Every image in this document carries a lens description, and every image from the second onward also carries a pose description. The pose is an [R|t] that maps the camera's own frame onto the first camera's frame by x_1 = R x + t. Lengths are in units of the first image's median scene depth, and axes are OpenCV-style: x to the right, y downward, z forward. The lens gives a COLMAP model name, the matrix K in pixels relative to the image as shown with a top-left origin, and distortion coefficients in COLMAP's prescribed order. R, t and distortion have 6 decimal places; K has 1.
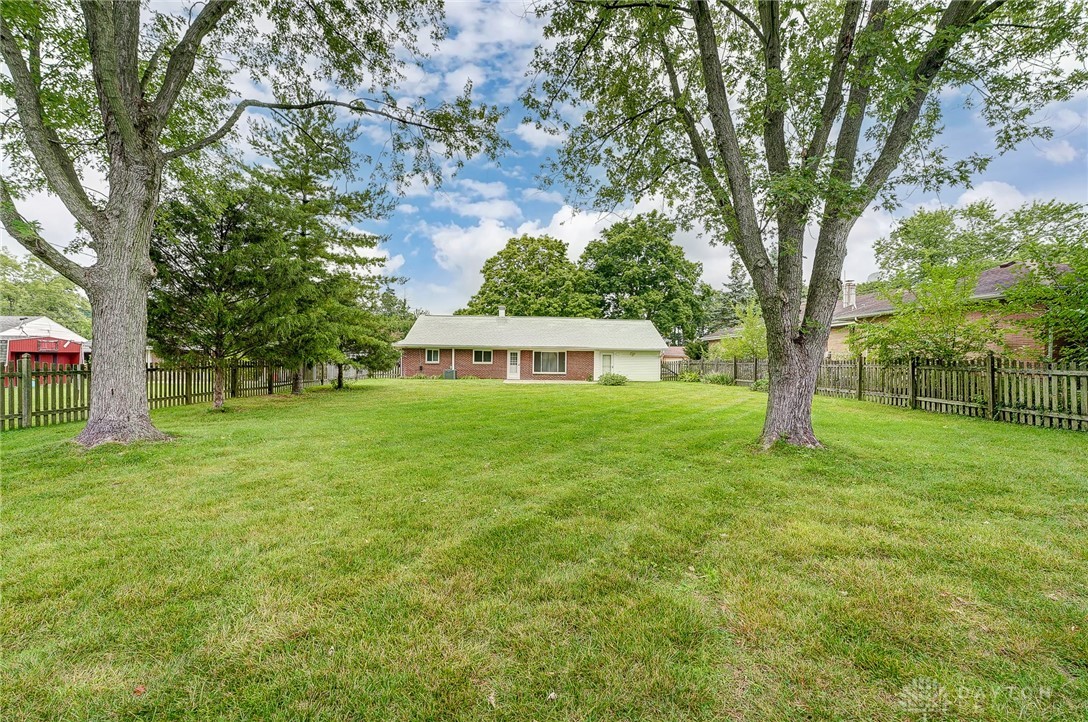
lens RADIAL K [[443.1, 0, 543.9], [0, 443.1, 360.4], [0, 0, 1]] dist [0.001639, 0.000040]
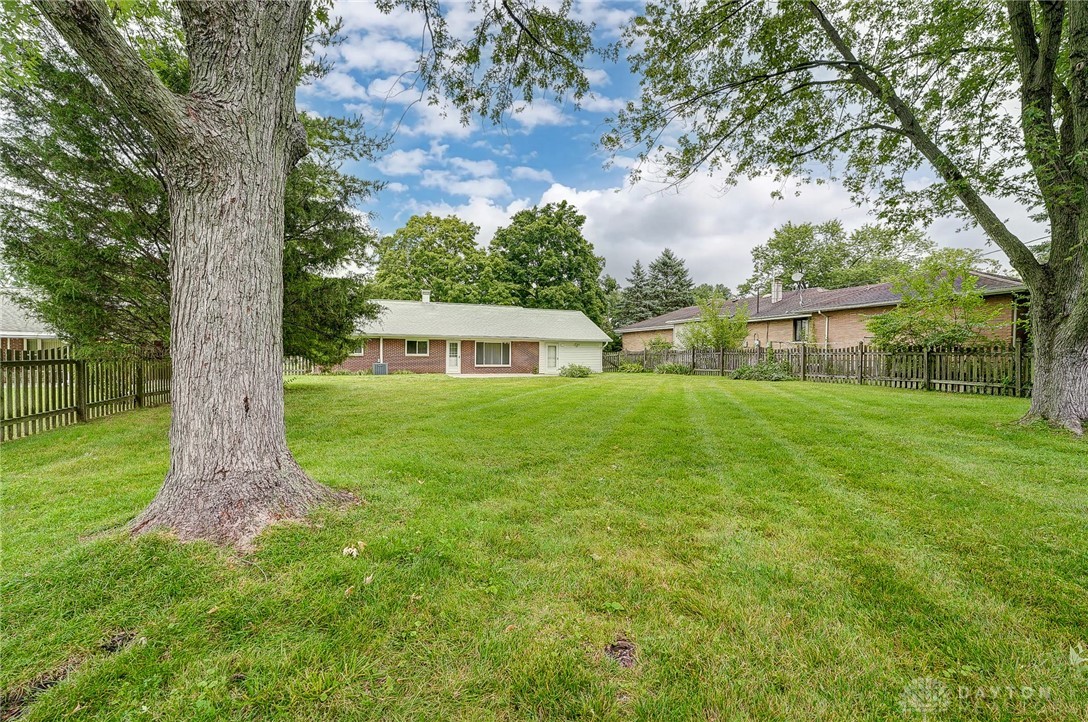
lens RADIAL K [[443.1, 0, 544.0], [0, 443.1, 360.1], [0, 0, 1]] dist [0.001639, 0.000040]
pose [[0.945499, -0.009380, 0.325491, -0.182820], [0.005416, 0.999900, 0.013083, 0.005563], [-0.325581, -0.010607, 0.945455, 0.111100]]
